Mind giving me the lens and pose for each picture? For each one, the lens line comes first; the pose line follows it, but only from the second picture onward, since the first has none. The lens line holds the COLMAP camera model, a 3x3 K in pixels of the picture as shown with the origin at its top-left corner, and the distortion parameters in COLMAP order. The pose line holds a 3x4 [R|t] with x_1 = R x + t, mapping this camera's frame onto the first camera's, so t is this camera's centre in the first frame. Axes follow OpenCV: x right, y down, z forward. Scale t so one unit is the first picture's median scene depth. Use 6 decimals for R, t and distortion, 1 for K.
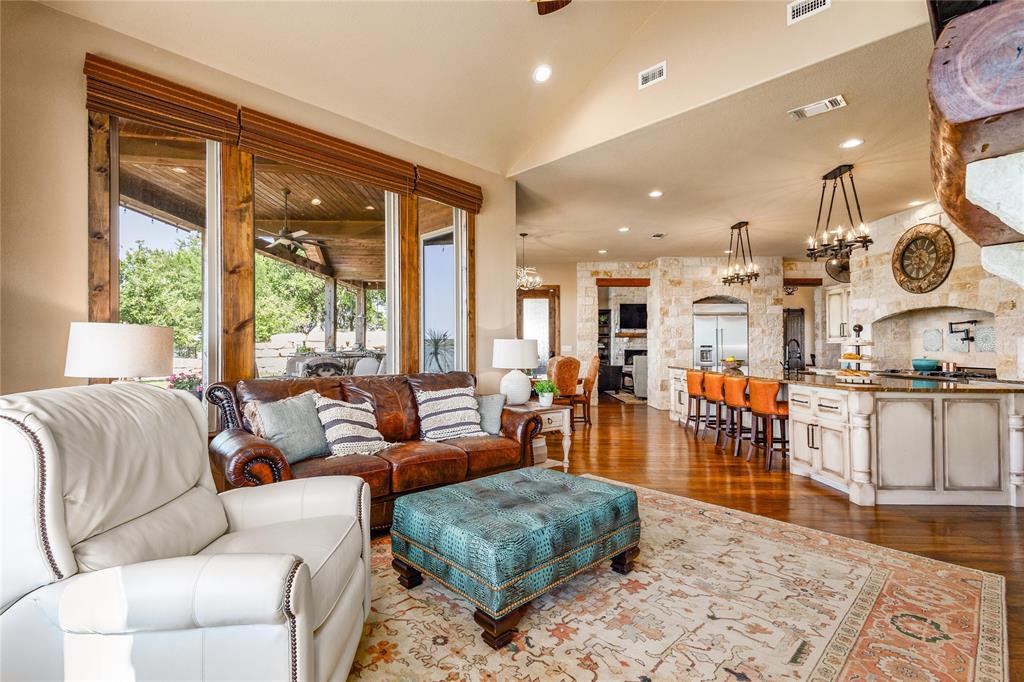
lens RADIAL K [[481.8, 0, 503.4], [0, 481.8, 339.5], [0, 0, 1]] dist [0.014744, -0.003372]
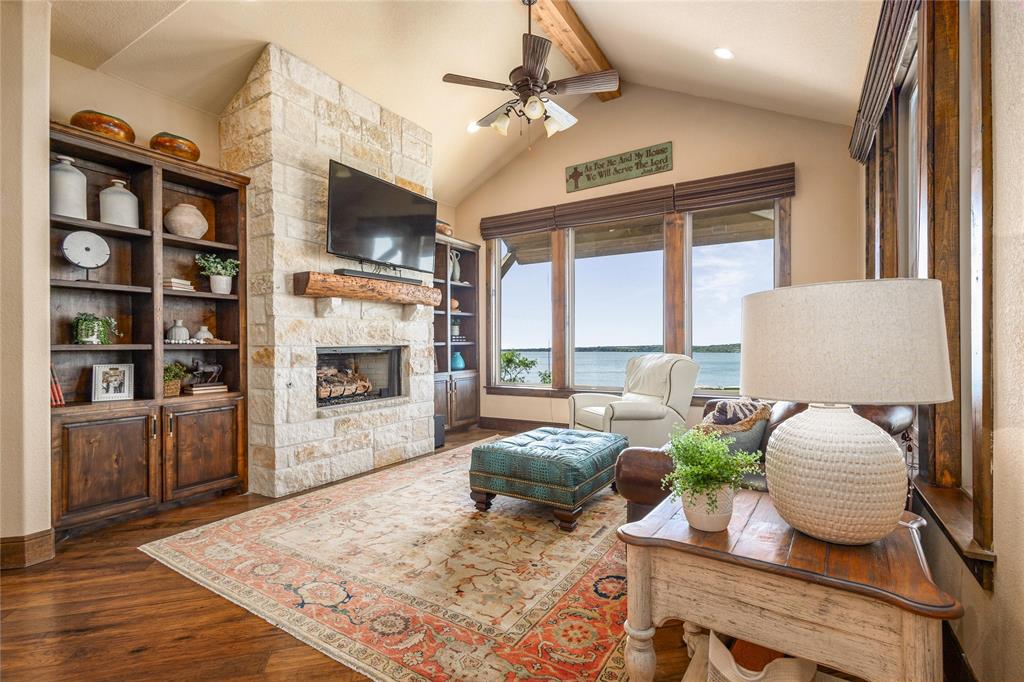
lens RADIAL K [[481.8, 0, 508.7], [0, 481.8, 344.4], [0, 0, 1]] dist [0.014744, -0.003372]
pose [[-0.971933, 0.007309, -0.235143, 0.416660], [0.009963, 0.999899, -0.010103, 0.046055], [0.235046, -0.012163, -0.971908, 1.969328]]
